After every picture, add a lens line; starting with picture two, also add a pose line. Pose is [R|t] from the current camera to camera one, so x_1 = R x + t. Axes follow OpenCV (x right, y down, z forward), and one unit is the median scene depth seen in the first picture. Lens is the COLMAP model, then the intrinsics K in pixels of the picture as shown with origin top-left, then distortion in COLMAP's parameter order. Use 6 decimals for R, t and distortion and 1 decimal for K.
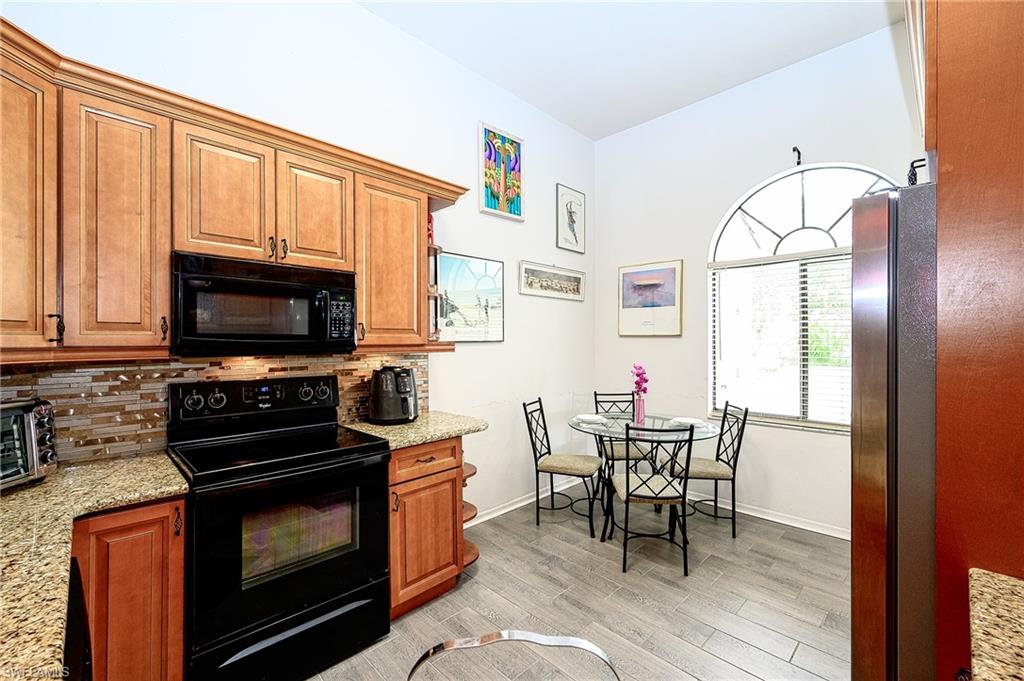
lens RADIAL K [[408.5, 0, 518.6], [0, 408.5, 347.2], [0, 0, 1]] dist [0.001792, -0.000262]
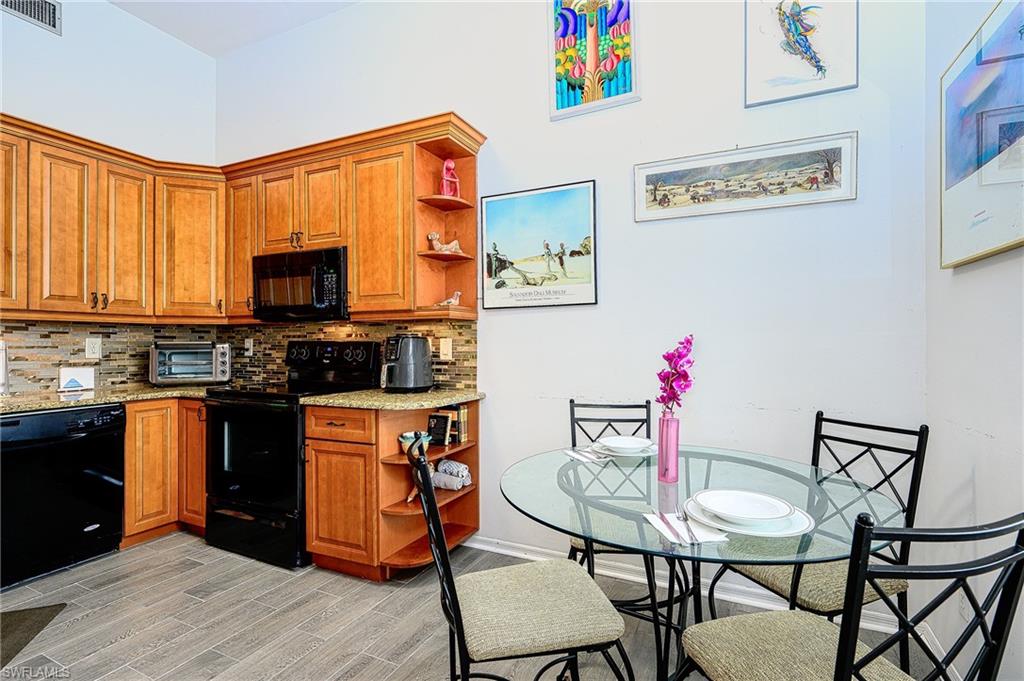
lens RADIAL K [[482.0, 0, 502.1], [0, 482.0, 341.3], [0, 0, 1]] dist [0.001096, -0.000481]
pose [[0.346963, 0.004377, -0.937868, 0.649543], [-0.007453, 0.999970, 0.001909, 0.045801], [0.937849, 0.006327, 0.346986, 0.632439]]
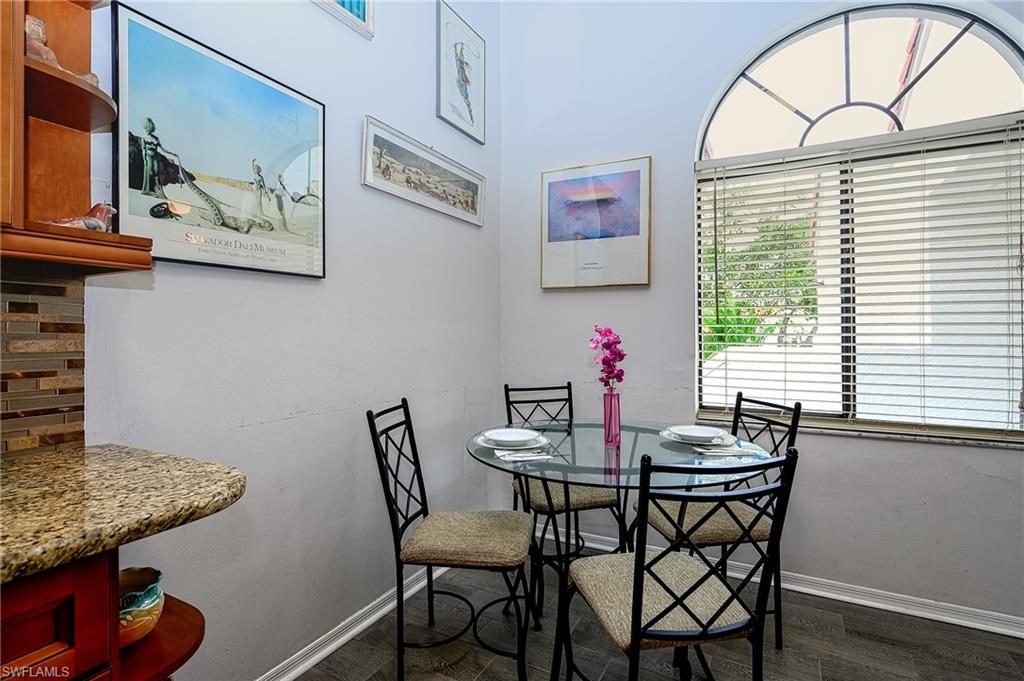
lens RADIAL K [[486.1, 0, 518.2], [0, 486.1, 333.3], [0, 0, 1]] dist [0.001322, 0.000336]
pose [[0.957695, 0.003096, 0.287769, 0.015677], [0.000779, 0.999911, -0.013352, 0.057725], [-0.287785, 0.013012, 0.957607, 0.438372]]
